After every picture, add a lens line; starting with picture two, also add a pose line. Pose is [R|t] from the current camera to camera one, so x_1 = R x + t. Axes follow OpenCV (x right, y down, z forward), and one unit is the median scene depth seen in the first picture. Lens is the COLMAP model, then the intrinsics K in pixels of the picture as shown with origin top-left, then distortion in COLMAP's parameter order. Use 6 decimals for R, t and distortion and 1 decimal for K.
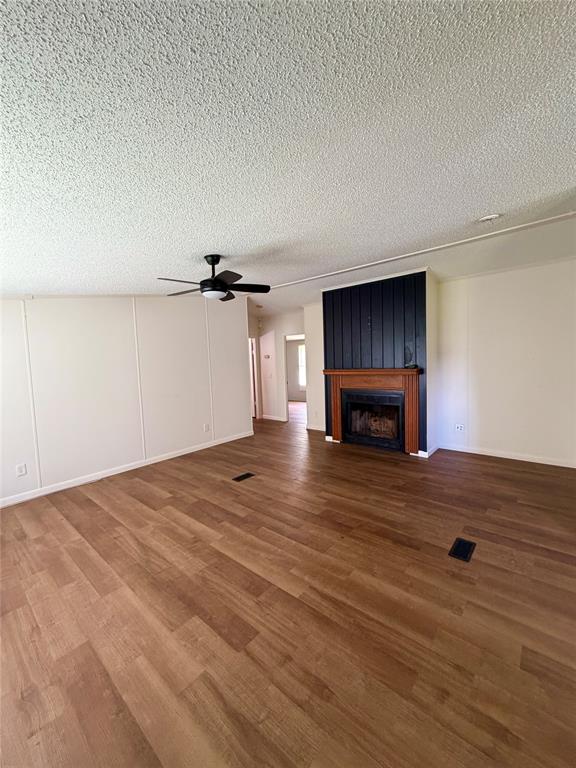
lens RADIAL K [[307.5, 0, 287.3], [0, 307.5, 379.8], [0, 0, 1]] dist [0.000495, 0.000432]
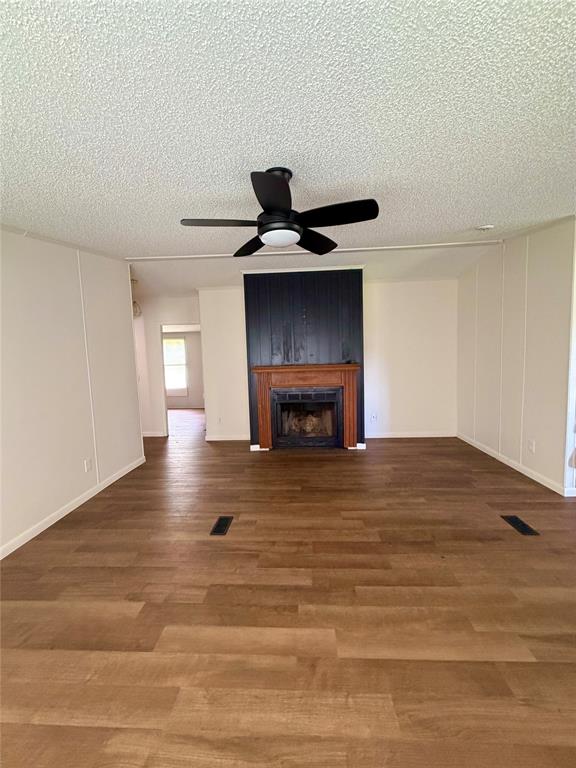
lens RADIAL K [[307.5, 0, 287.3], [0, 307.5, 379.8], [0, 0, 1]] dist [0.000495, 0.000432]
pose [[0.793799, -0.042472, 0.606695, -0.489407], [0.042713, 0.998989, 0.014049, -0.009423], [-0.606678, 0.014761, 0.794810, 0.422567]]
